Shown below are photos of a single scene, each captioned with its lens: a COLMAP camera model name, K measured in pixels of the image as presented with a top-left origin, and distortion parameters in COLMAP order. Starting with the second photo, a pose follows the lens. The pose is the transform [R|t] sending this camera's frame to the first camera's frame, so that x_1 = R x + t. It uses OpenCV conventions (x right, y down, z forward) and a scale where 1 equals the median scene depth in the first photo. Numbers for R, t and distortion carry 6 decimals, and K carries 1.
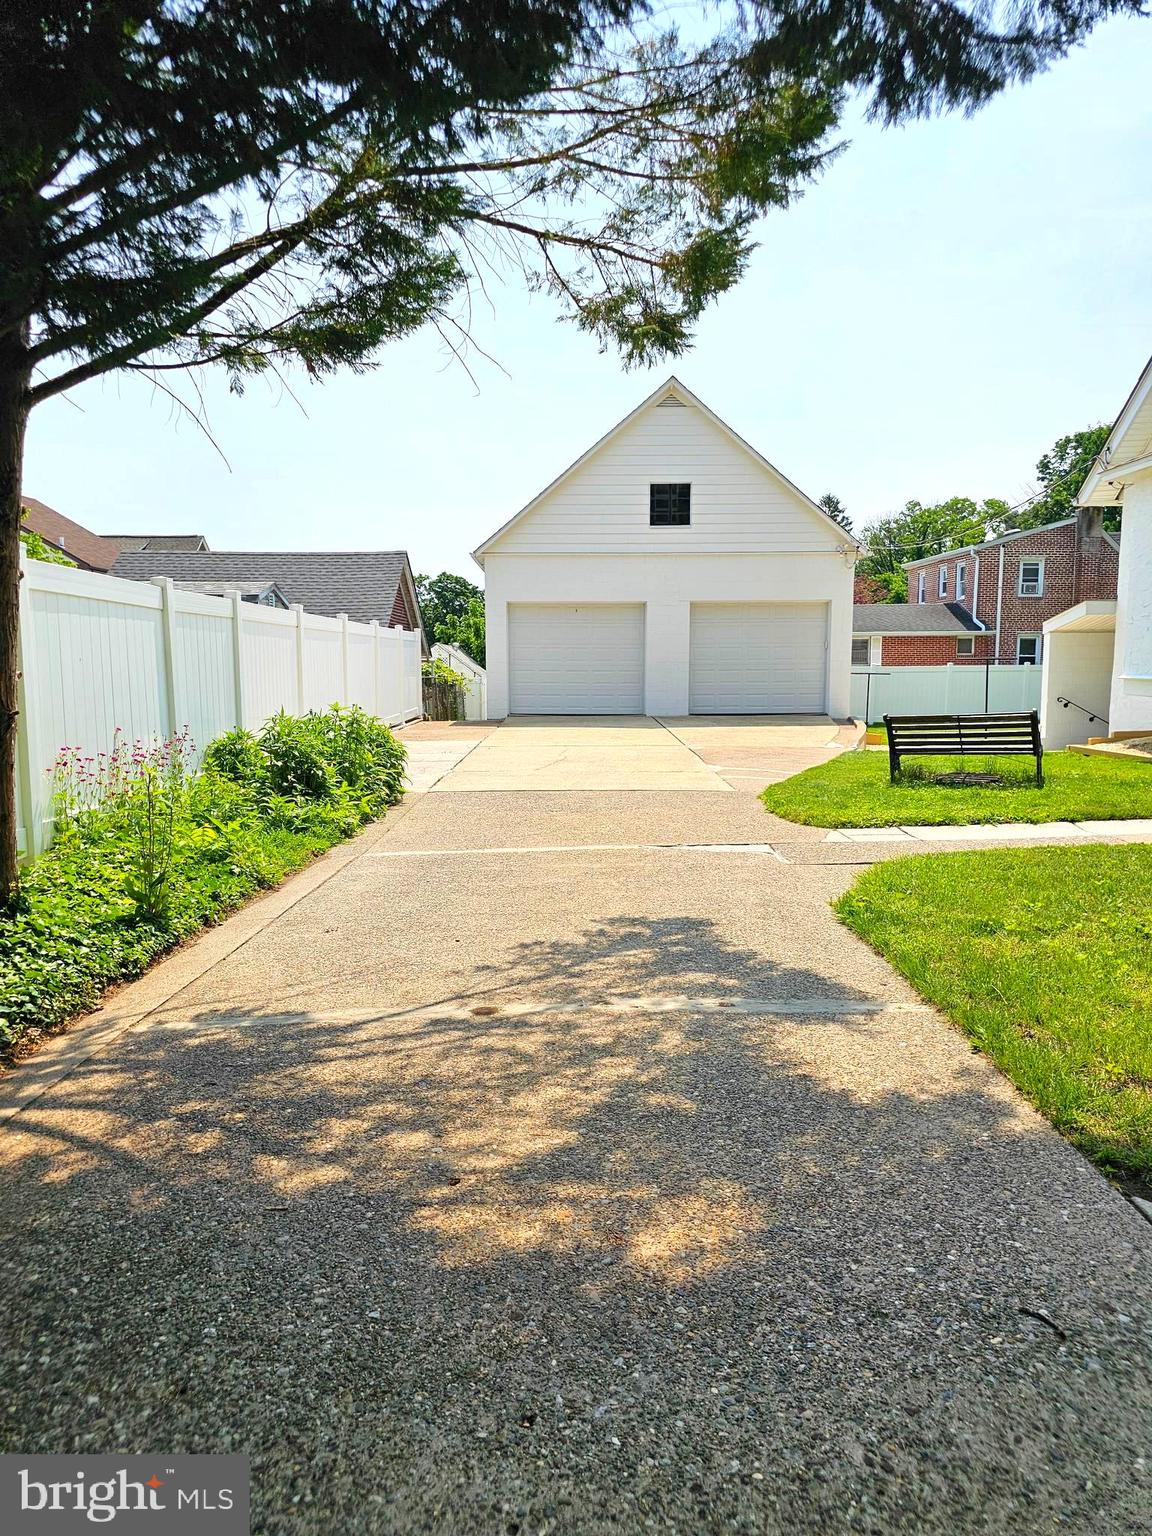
lens RADIAL K [[1024.9, 0, 576.0], [0, 1024.9, 768.0], [0, 0, 1]] dist [0.082851, -0.113818]
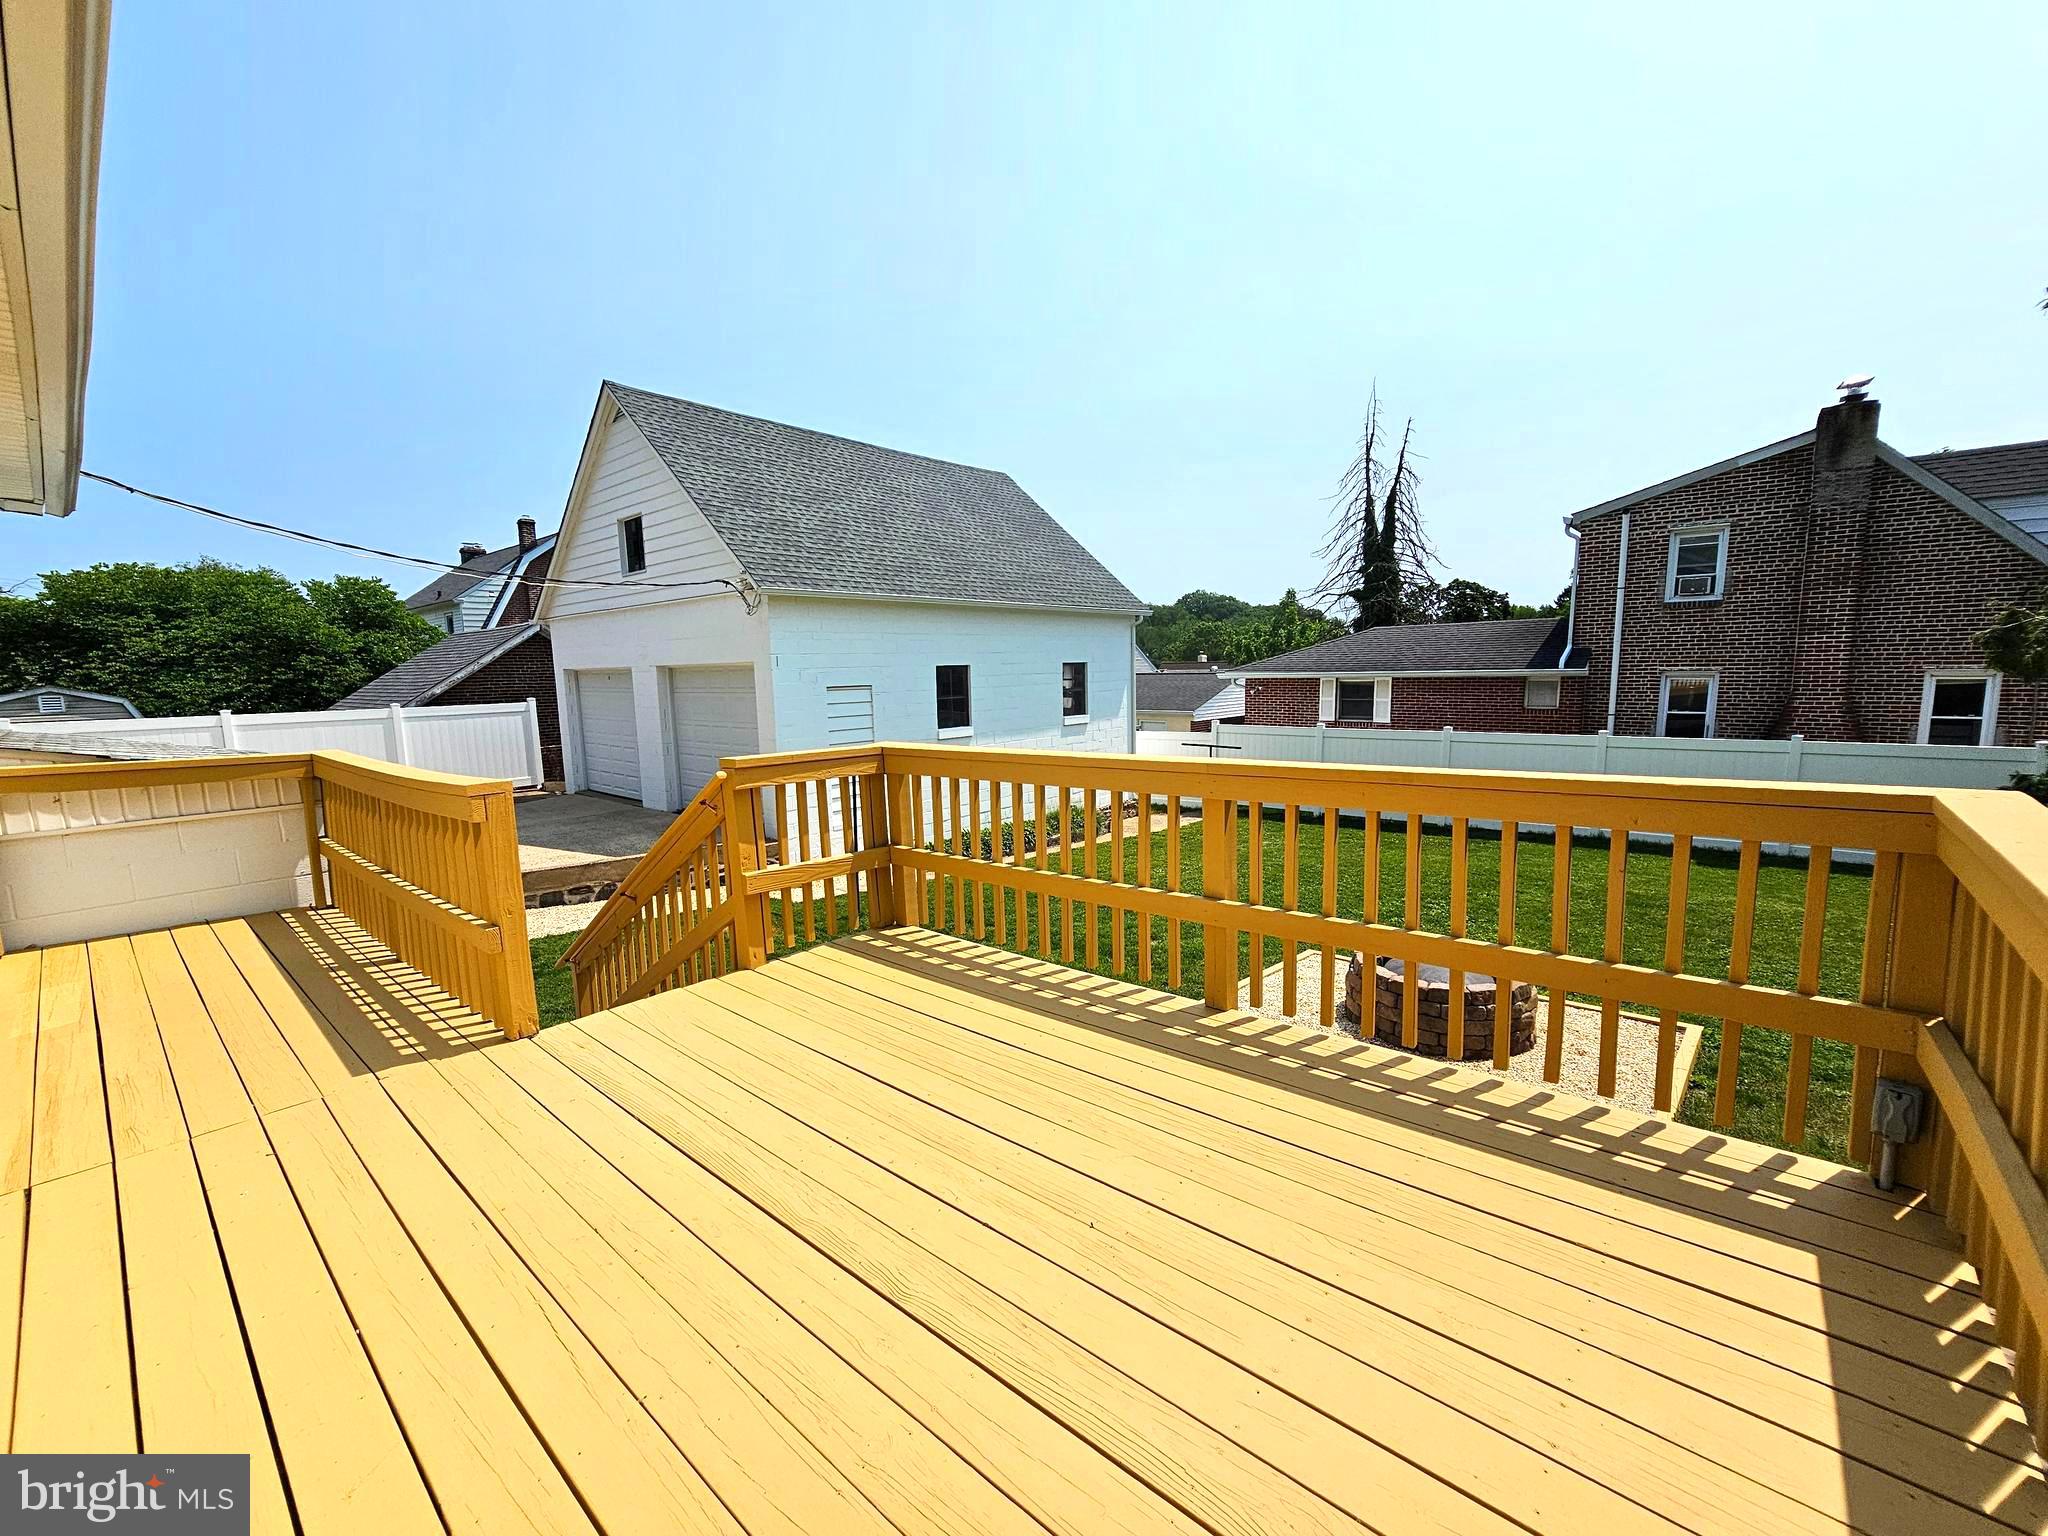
lens RADIAL K [[837.1, 0, 1019.7], [0, 837.1, 782.3], [0, 0, 1]] dist [0.000051, -0.004664]
pose [[0.743682, 0.079257, -0.663819, 0.748252], [-0.051368, 0.996787, 0.061463, -0.129788], [0.666557, -0.011610, 0.745363, 0.721586]]
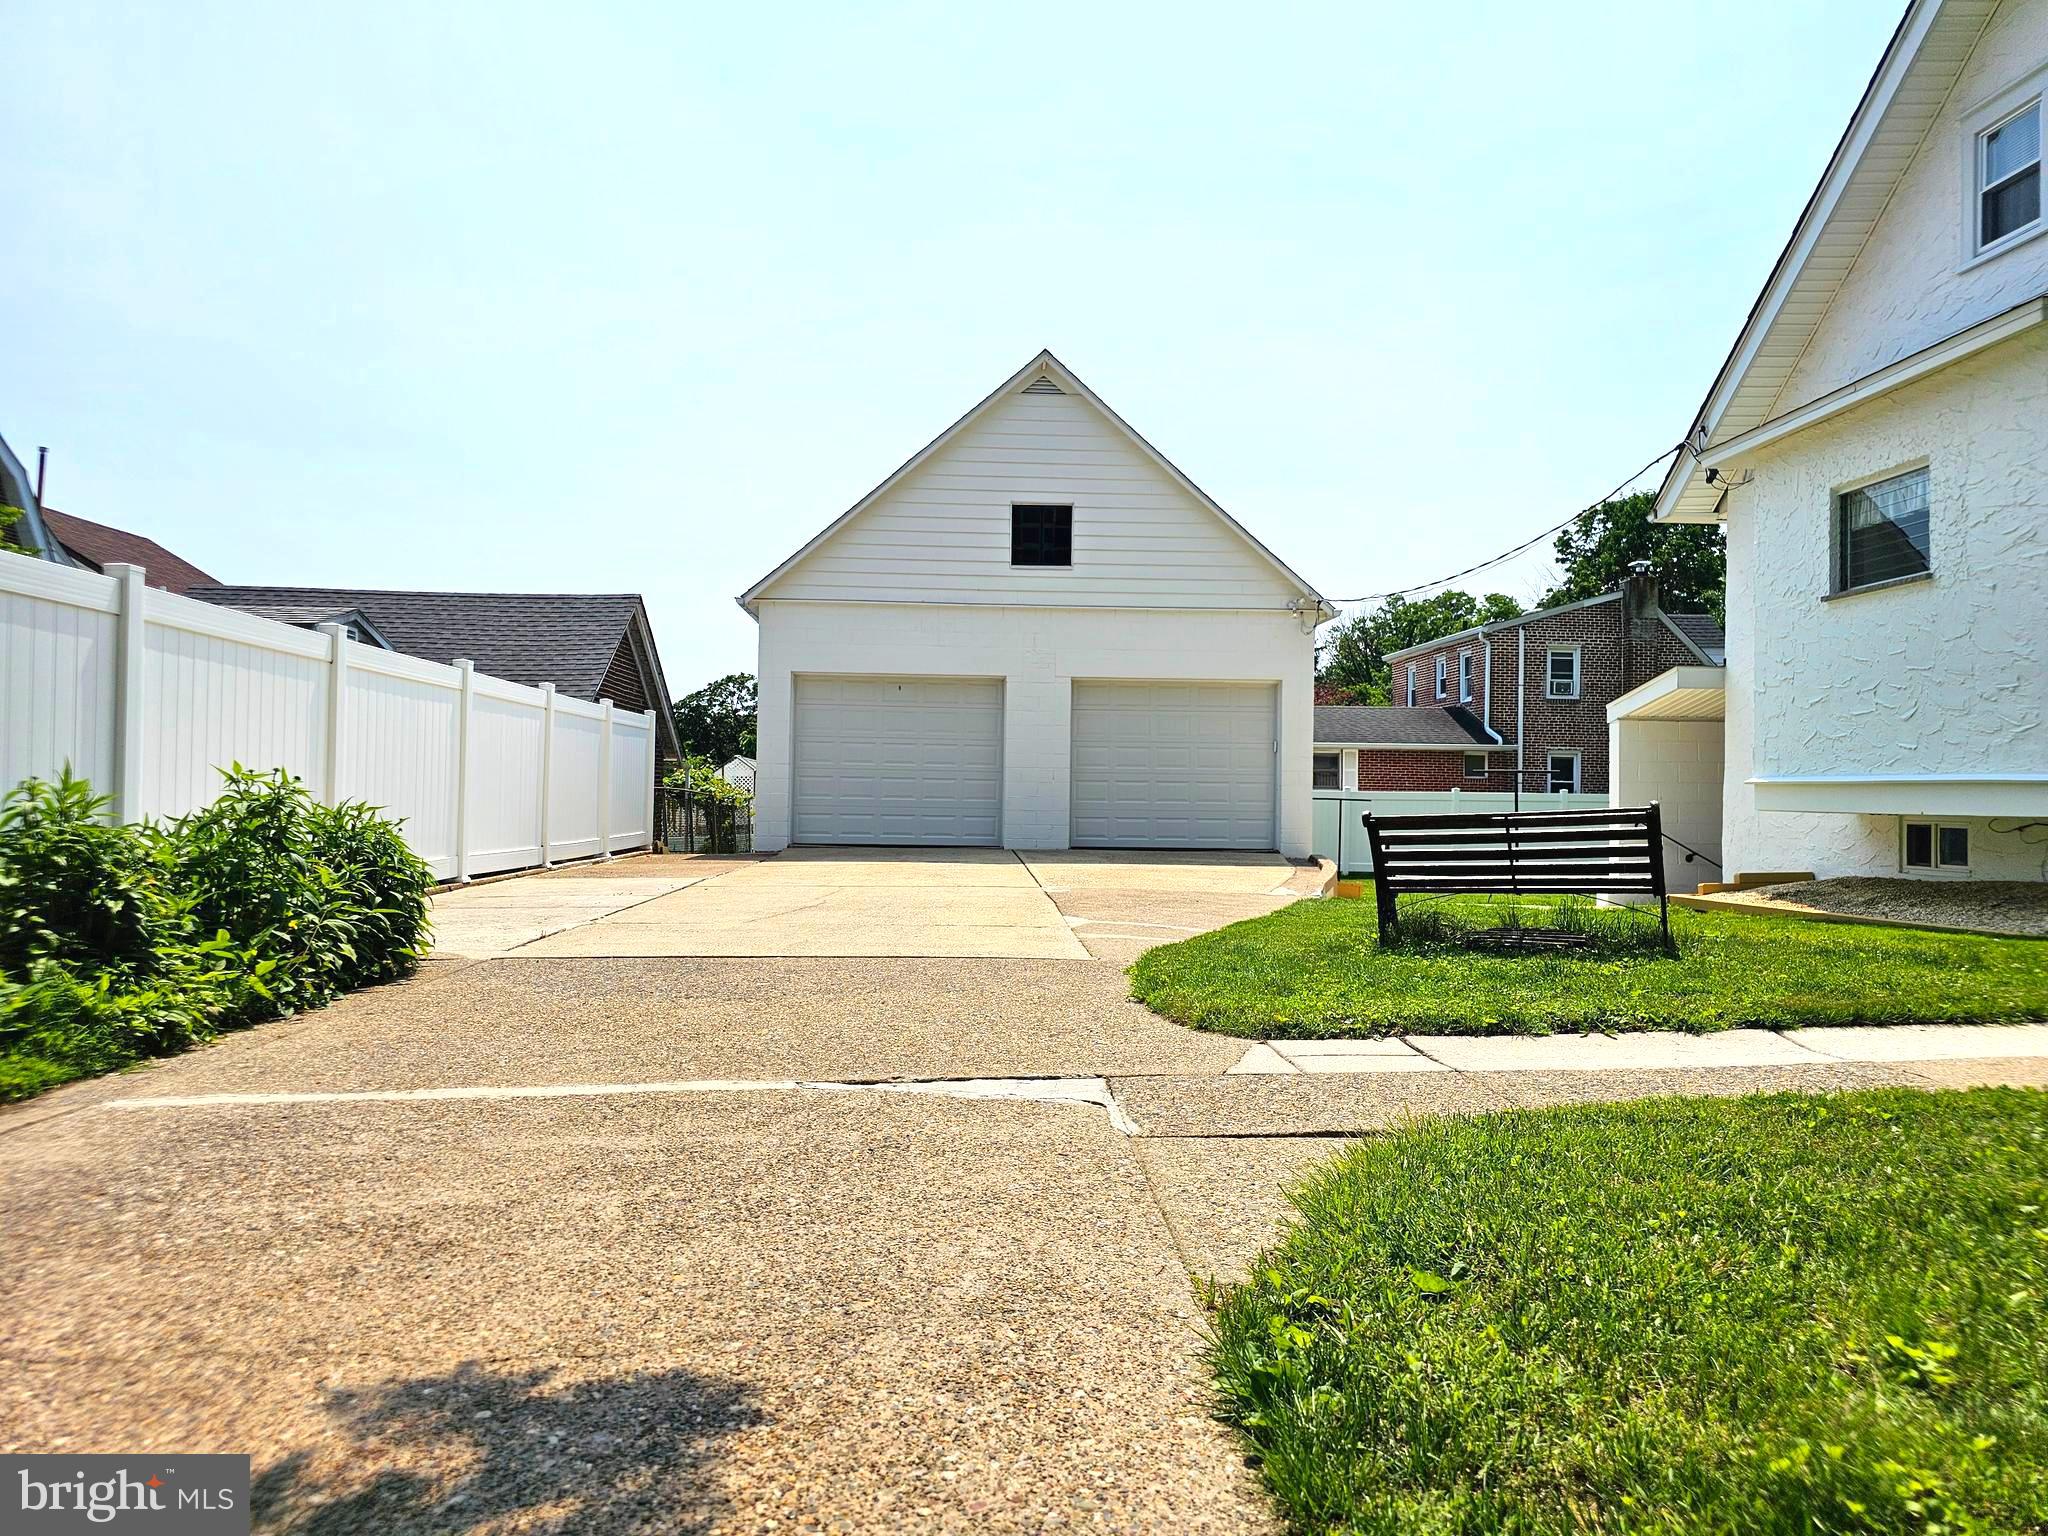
lens RADIAL K [[1366.5, 0, 1024.0], [0, 1366.5, 768.0], [0, 0, 1]] dist [0.082851, -0.113818]
pose [[0.998778, 0.015912, 0.046790, 0.040864], [-0.009949, 0.992103, -0.125029, 0.006056], [-0.048410, 0.124411, 0.991049, 0.138041]]
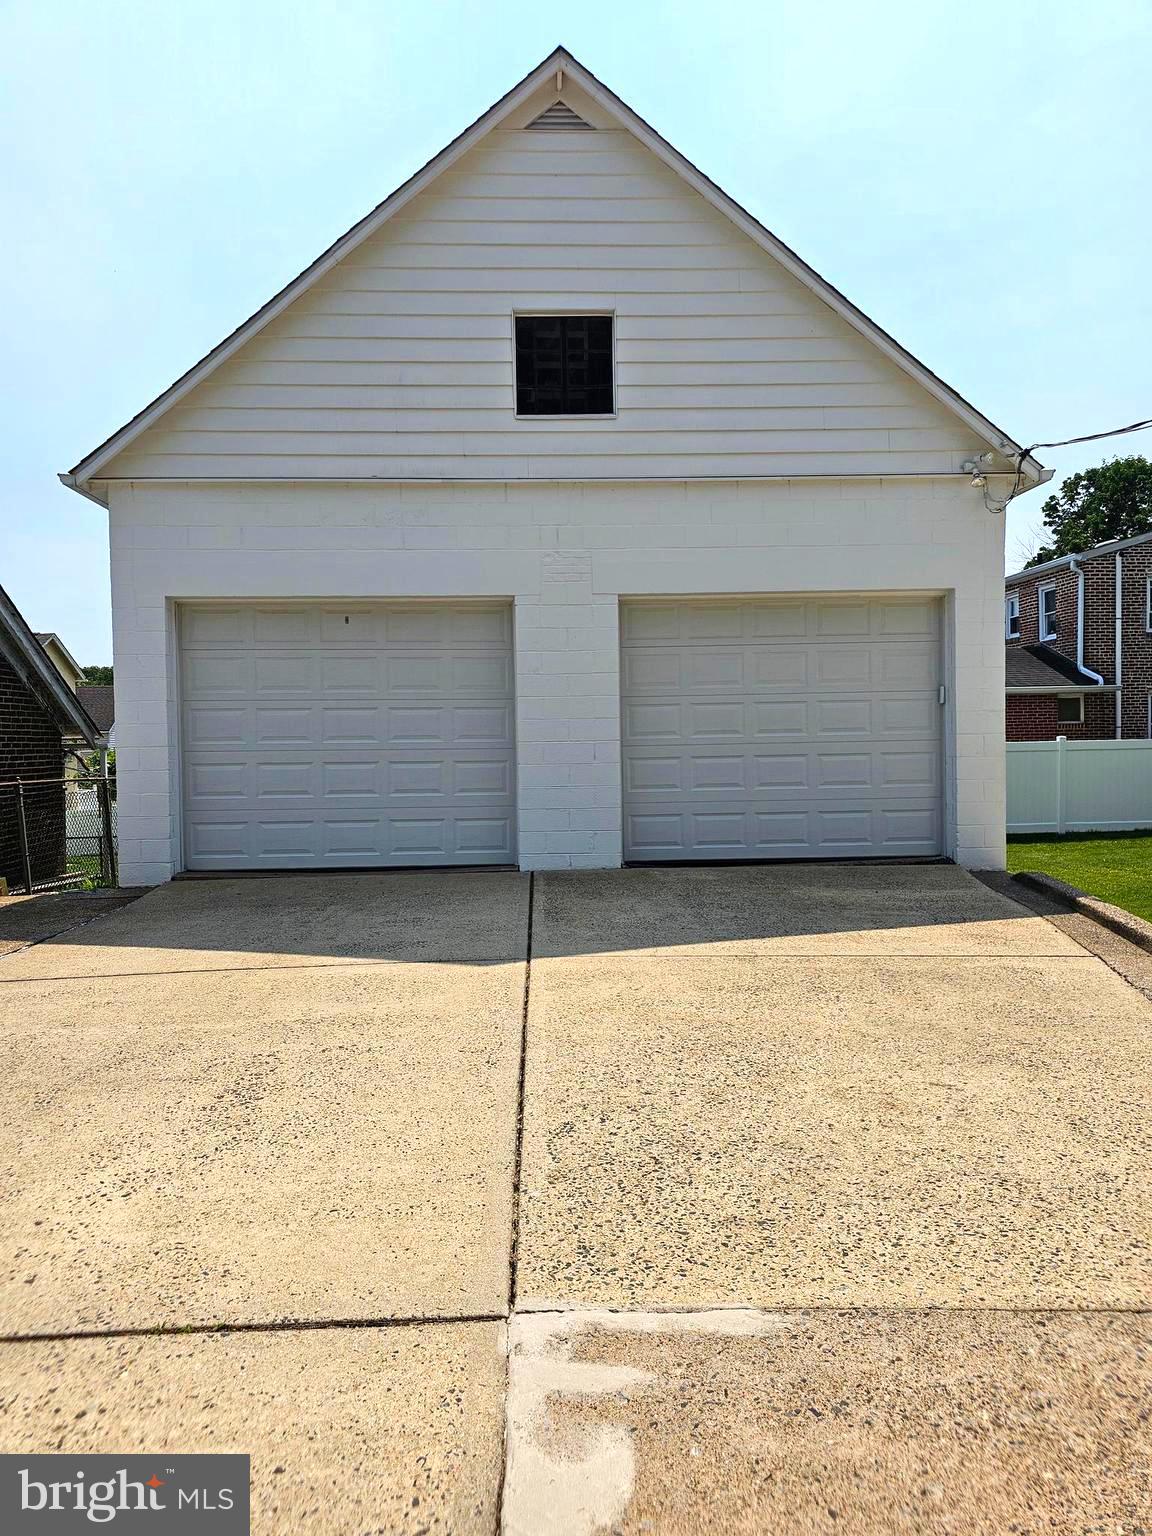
lens RADIAL K [[1026.3, 0, 579.4], [0, 1026.3, 763.8], [0, 0, 1]] dist [0.055229, -0.052969]
pose [[0.999152, -0.015477, 0.038161, 0.079335], [0.018482, 0.996647, -0.079701, -0.062153], [-0.036800, 0.080339, 0.996088, 0.600207]]
